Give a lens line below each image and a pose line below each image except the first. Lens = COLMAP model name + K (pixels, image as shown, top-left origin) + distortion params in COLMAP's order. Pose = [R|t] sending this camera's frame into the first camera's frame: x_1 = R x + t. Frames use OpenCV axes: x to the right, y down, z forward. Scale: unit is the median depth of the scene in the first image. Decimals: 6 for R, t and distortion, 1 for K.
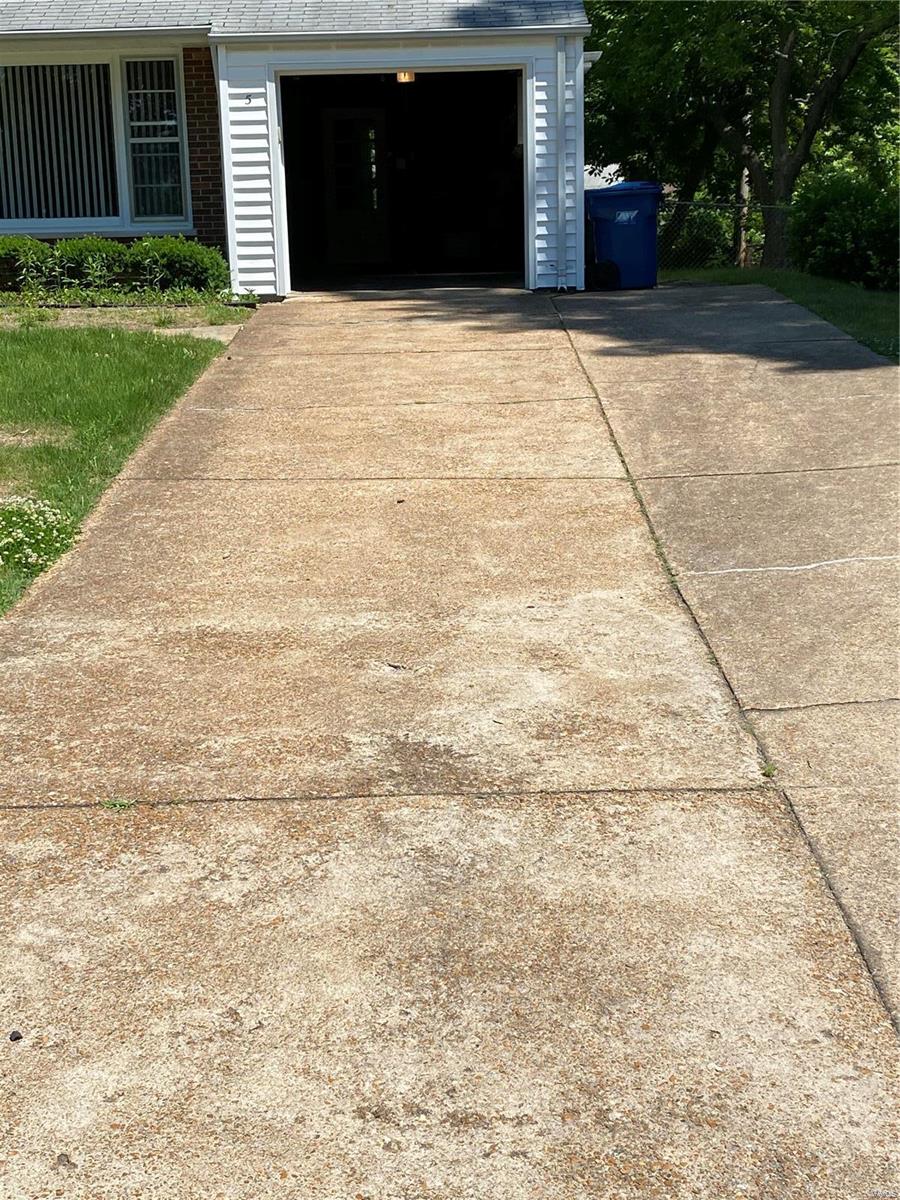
lens RADIAL K [[1751.0, 0, 450.2], [0, 1751.0, 595.9], [0, 0, 1]] dist [0.036556, 0.000000]
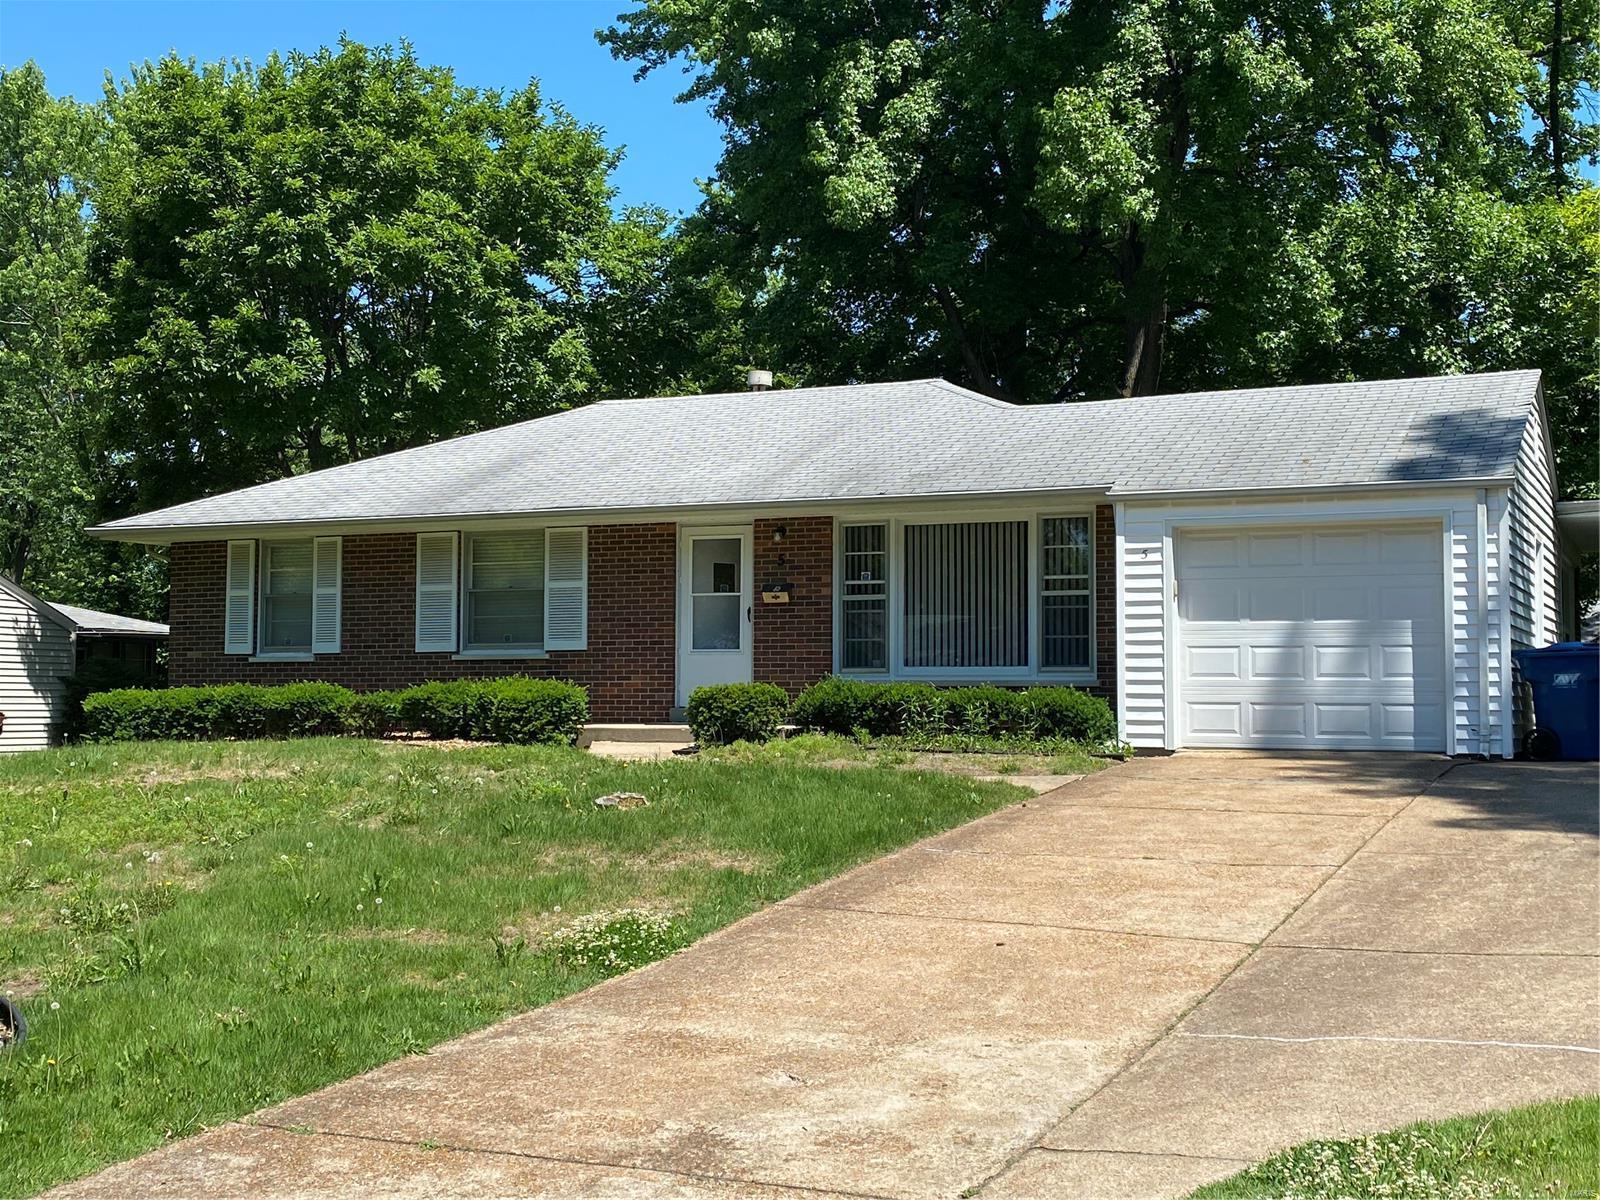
lens RADIAL K [[1950.9, 0, 800.7], [0, 1950.9, 598.2], [0, 0, 1]] dist [0.019033, 0.000000]
pose [[0.906337, 0.008506, -0.422471, 0.173782], [-0.111805, 0.968992, -0.220349, 0.006789], [0.407497, 0.246945, 0.879184, -0.044102]]
